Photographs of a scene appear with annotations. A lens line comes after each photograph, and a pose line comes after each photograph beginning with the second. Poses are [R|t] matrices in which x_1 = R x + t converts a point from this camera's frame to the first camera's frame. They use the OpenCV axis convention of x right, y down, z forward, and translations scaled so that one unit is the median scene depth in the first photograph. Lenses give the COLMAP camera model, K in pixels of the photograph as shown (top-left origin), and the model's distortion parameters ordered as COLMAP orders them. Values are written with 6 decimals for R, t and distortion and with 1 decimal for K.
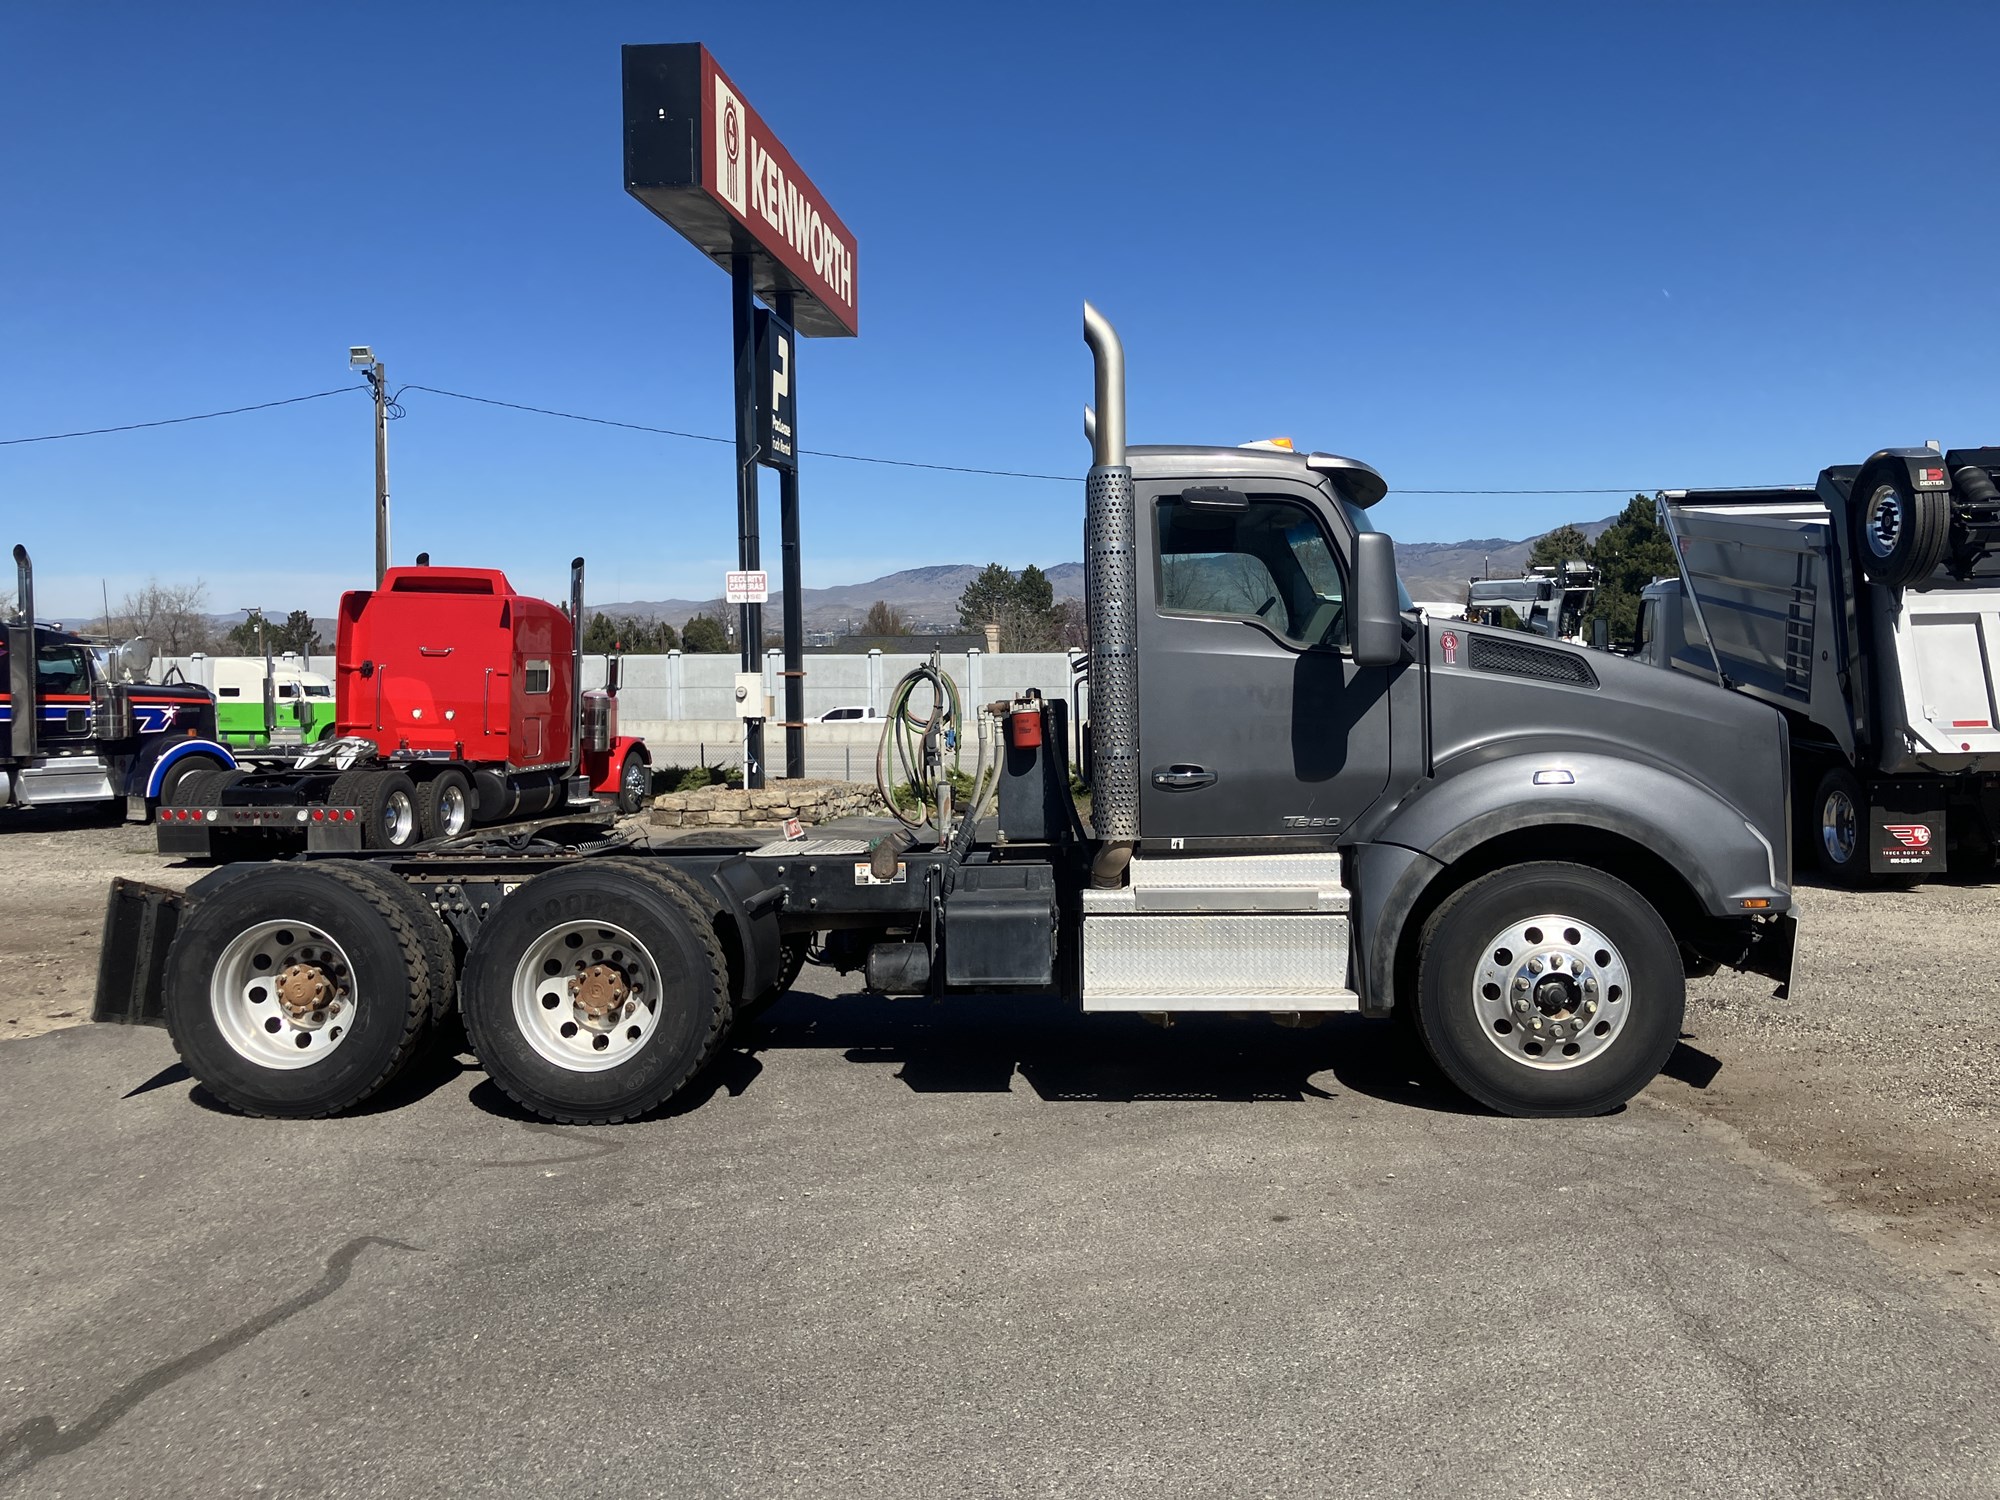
lens RADIAL K [[1649.0, 0, 1040.5], [0, 1649.0, 758.1], [0, 0, 1]] dist [0.012457, -0.000791]
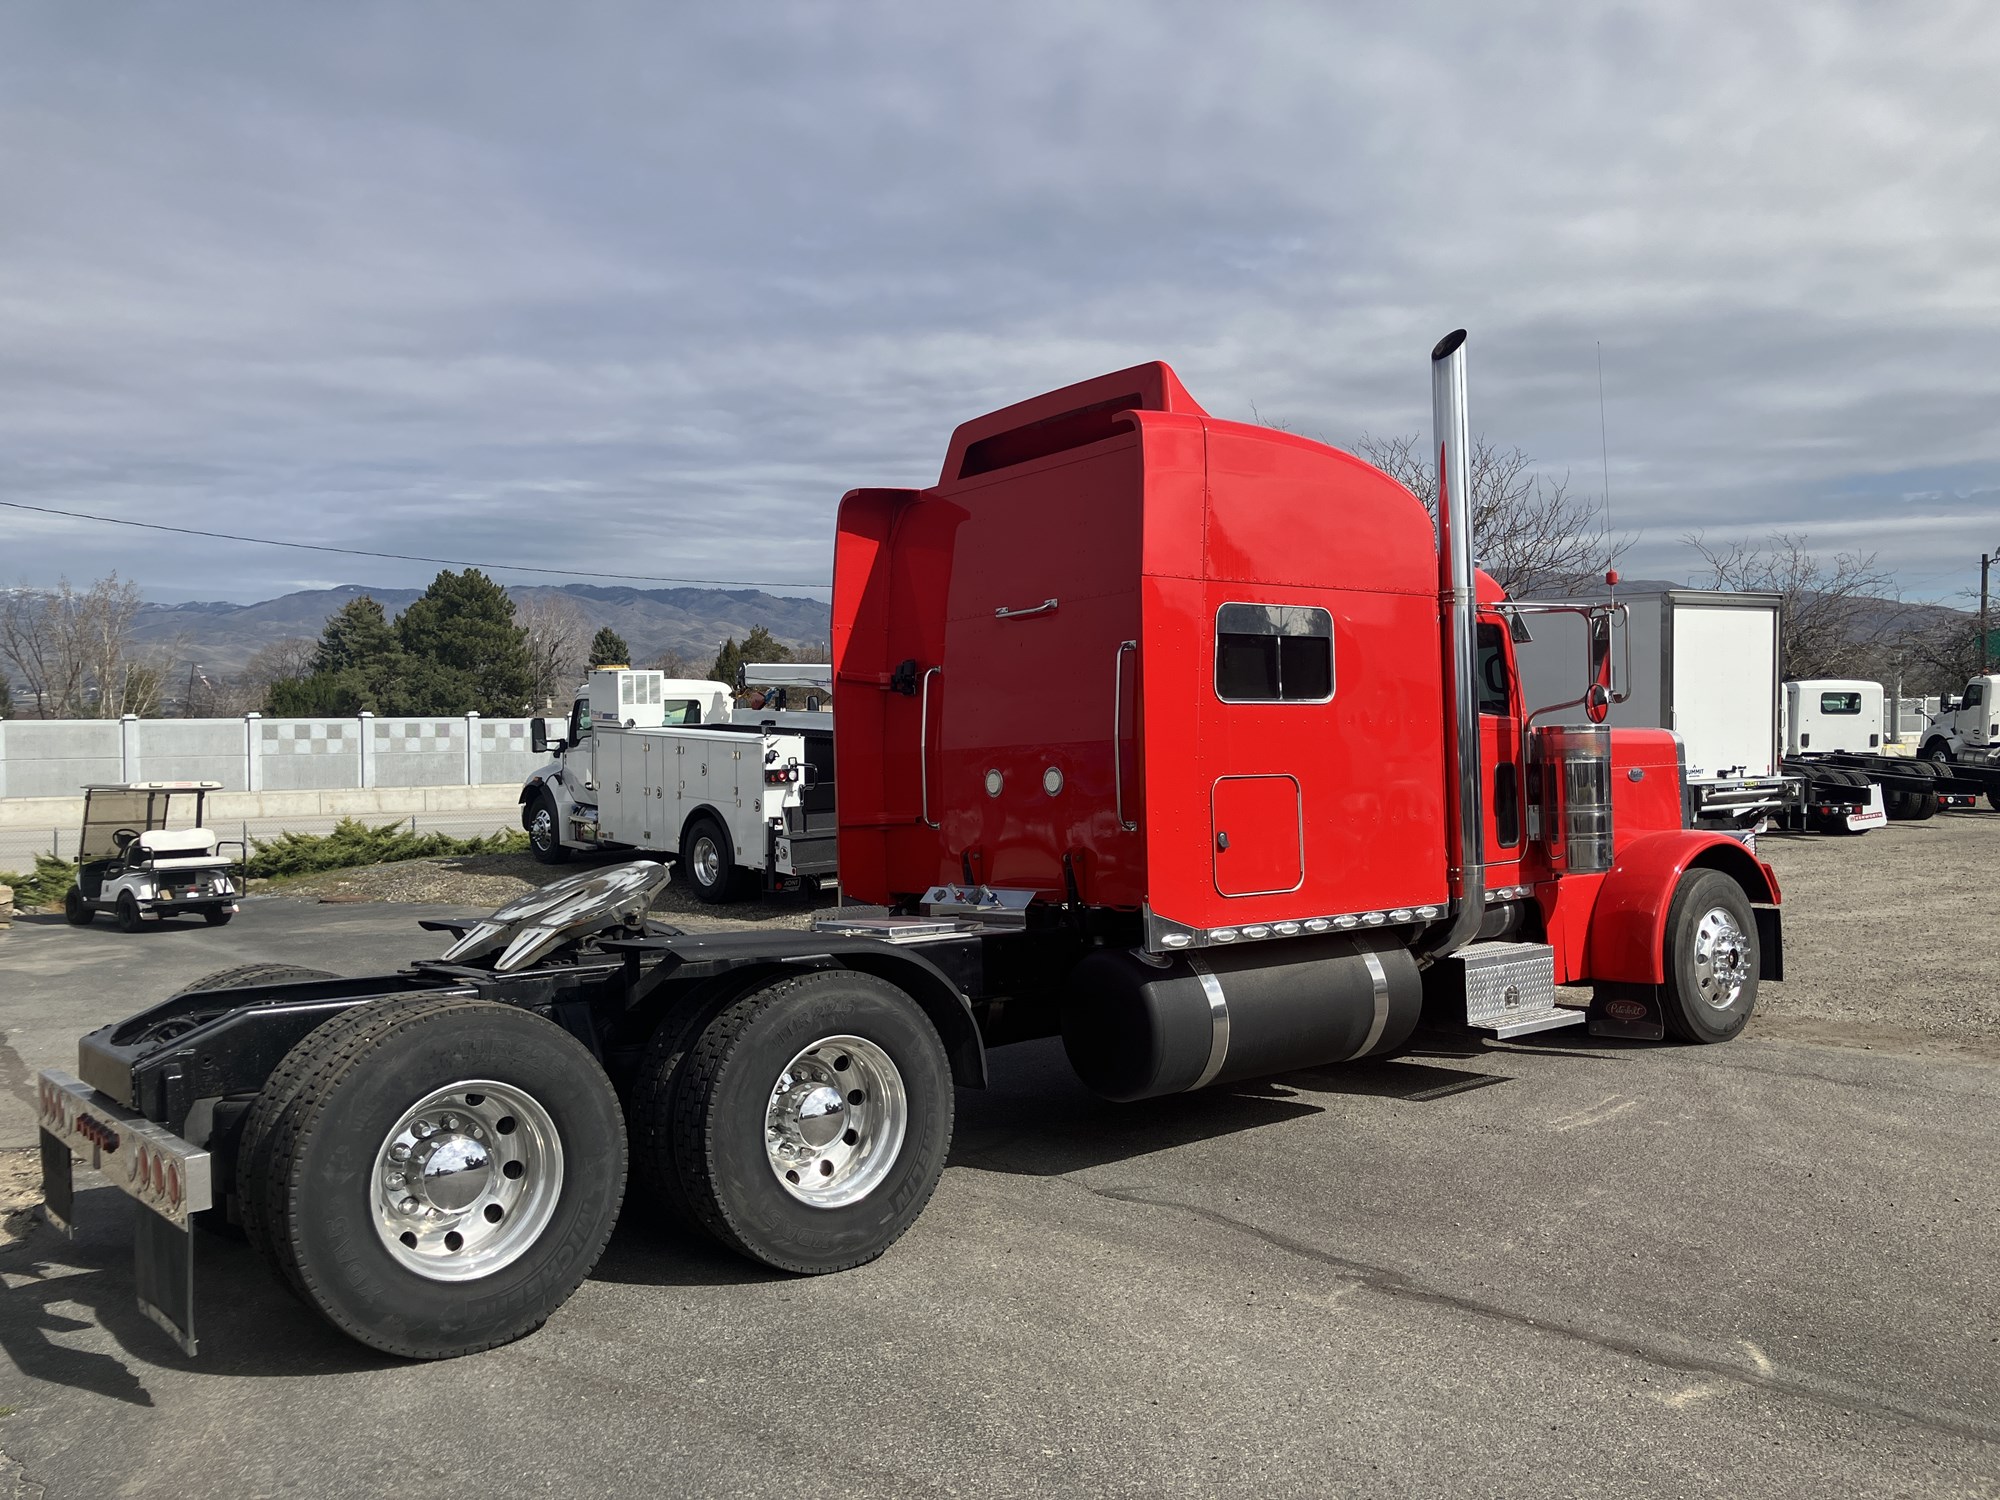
lens RADIAL K [[1629.9, 0, 987.1], [0, 1629.9, 723.2], [0, 0, 1]] dist [0.074303, -0.123781]
pose [[0.747764, 0.000206, 0.663964, -0.515117], [0.041124, 0.998066, -0.046624, -0.005238], [-0.662690, 0.062169, 0.746309, 0.037003]]
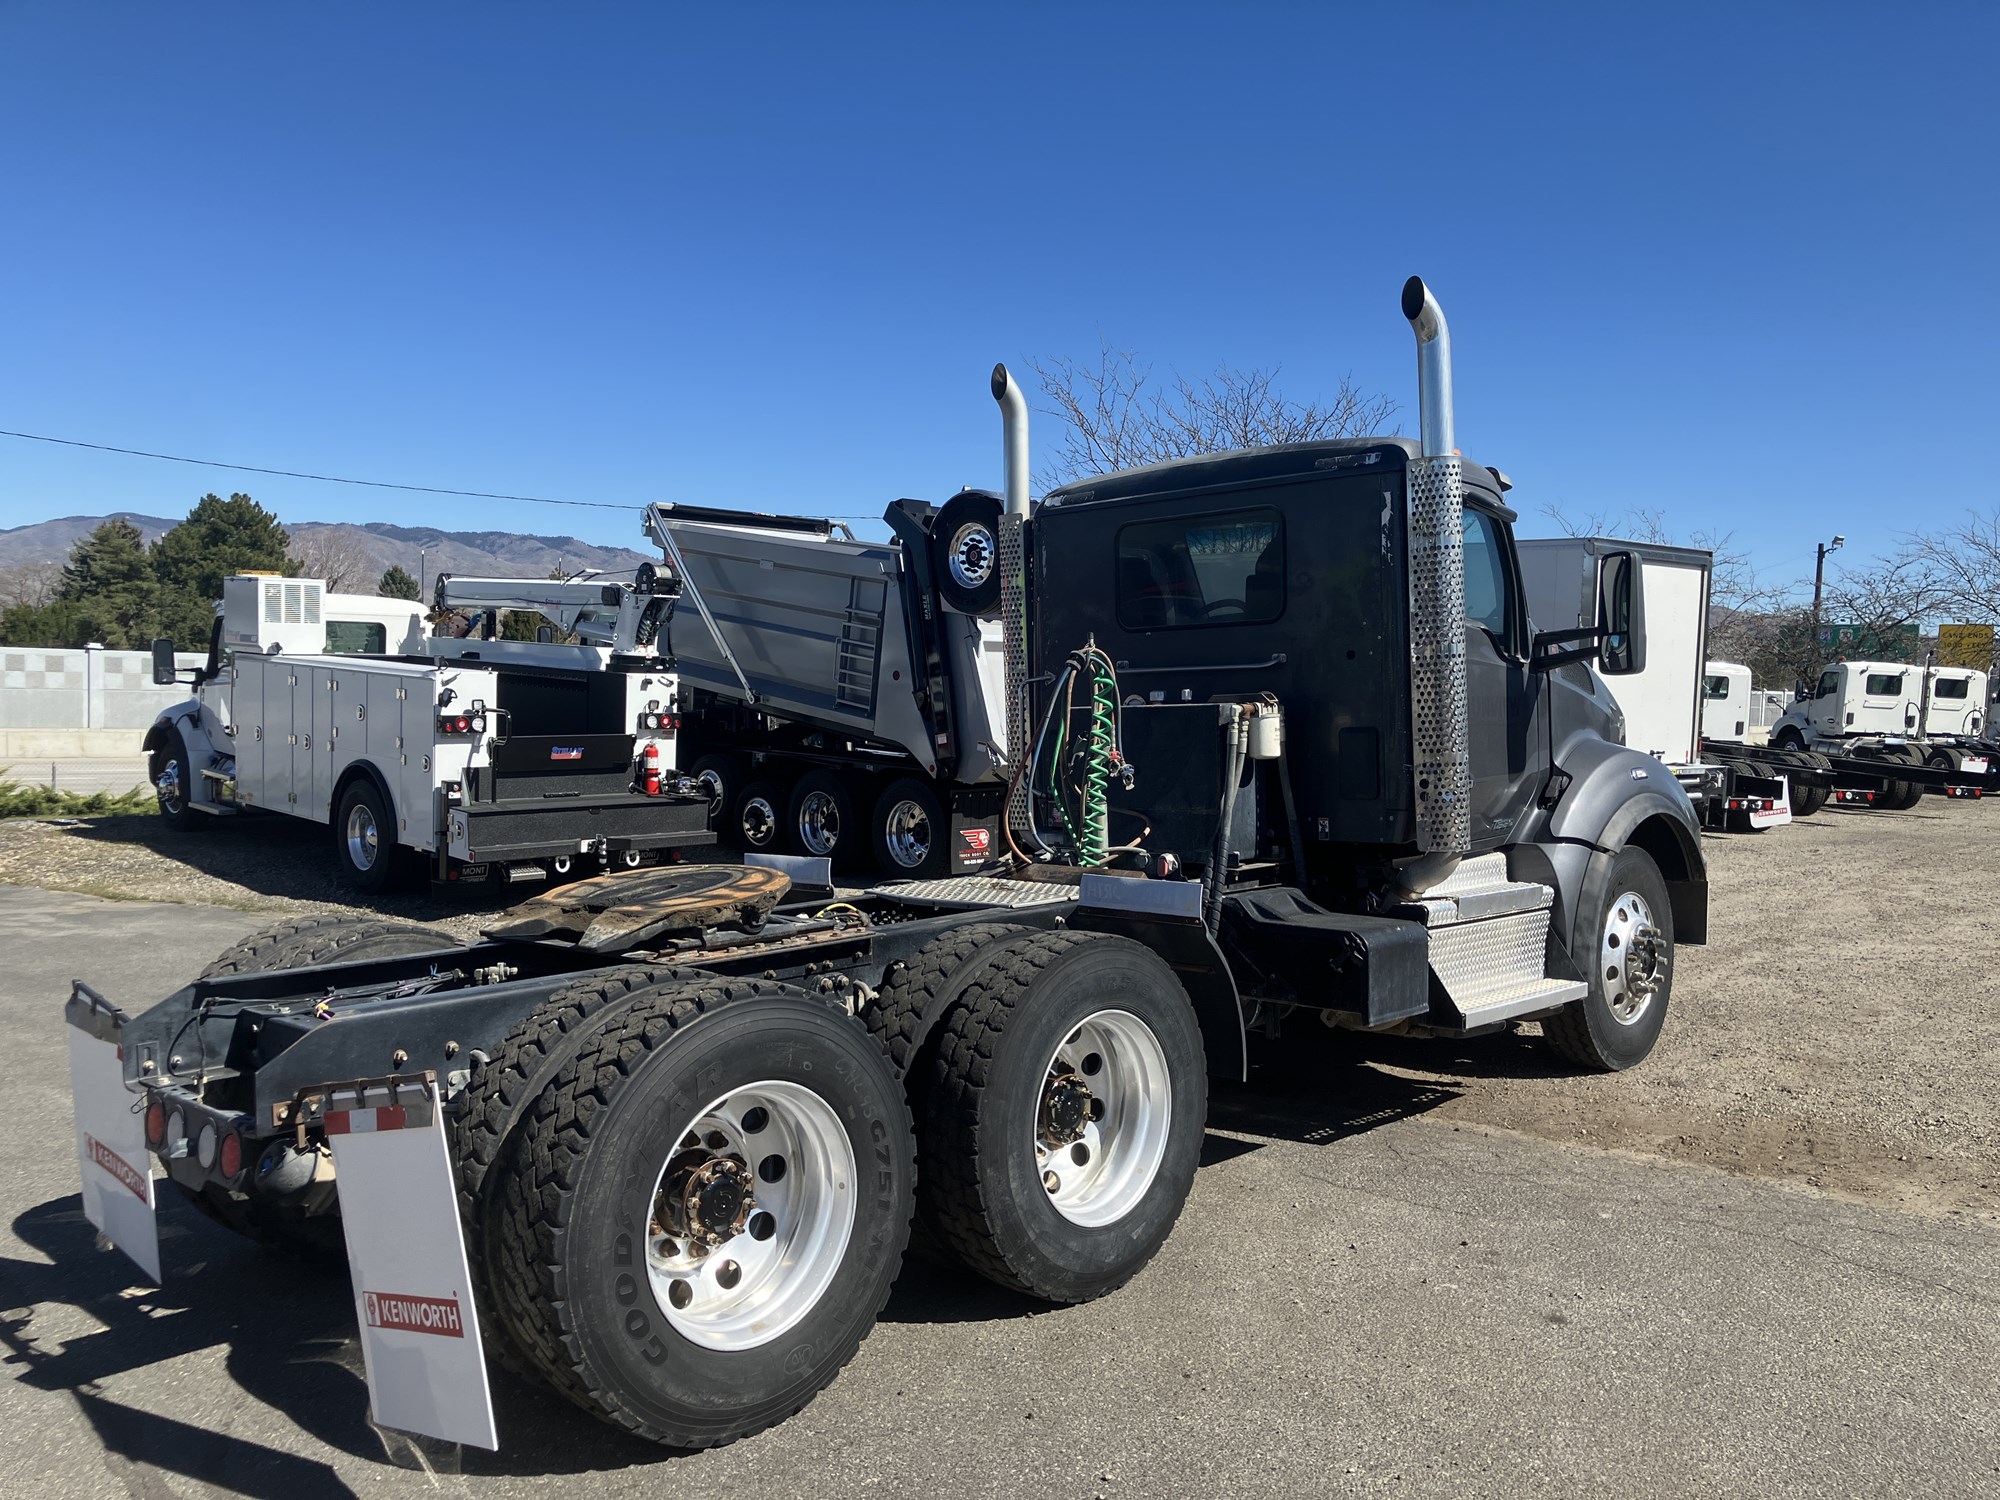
lens RADIAL K [[1627.3, 0, 1000.0], [0, 1627.3, 750.0], [0, 0, 1]] dist [0.007451, 0.008324]
pose [[0.665843, -0.002826, 0.746087, -0.271907], [0.011227, 0.999918, -0.006232, -0.006559], [-0.746008, 0.012526, 0.665820, 0.256346]]
